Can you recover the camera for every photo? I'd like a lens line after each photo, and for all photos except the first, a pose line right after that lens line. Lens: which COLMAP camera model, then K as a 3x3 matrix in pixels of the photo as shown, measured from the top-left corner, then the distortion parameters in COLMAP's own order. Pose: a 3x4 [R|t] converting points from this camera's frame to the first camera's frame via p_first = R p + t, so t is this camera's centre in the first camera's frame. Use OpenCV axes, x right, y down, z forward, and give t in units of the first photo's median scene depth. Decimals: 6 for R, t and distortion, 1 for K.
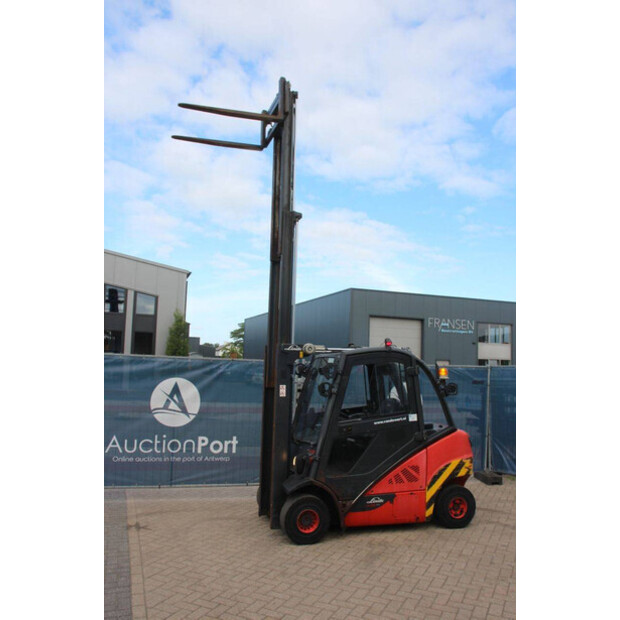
lens RADIAL K [[538.3, 0, 317.3], [0, 538.3, 316.5], [0, 0, 1]] dist [-0.092623, 0.065674]
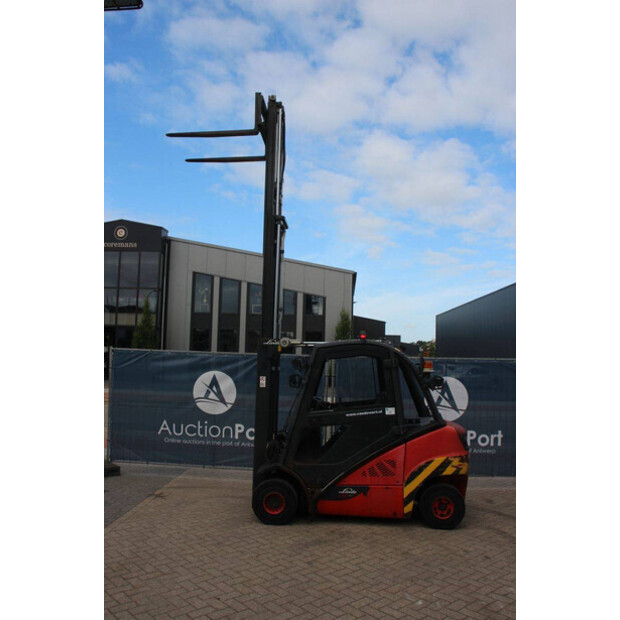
lens RADIAL K [[548.7, 0, 318.1], [0, 548.7, 310.5], [0, 0, 1]] dist [-0.134718, 0.120400]
pose [[0.924444, -0.038301, -0.379388, 0.439477], [0.035213, 0.999266, -0.015078, 0.015509], [0.379687, 0.000580, 0.925115, 0.027265]]
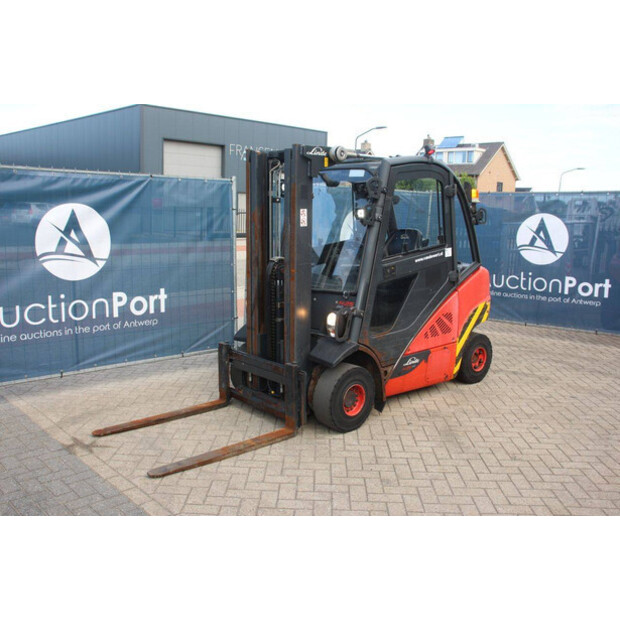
lens RADIAL K [[578.6, 0, 312.0], [0, 578.6, 306.5], [0, 0, 1]] dist [-0.079337, 0.000000]
pose [[0.917331, -0.068601, 0.392170, -0.326460], [-0.038996, 0.964823, 0.259991, 0.057045], [-0.396210, -0.253791, 0.882387, 0.329470]]
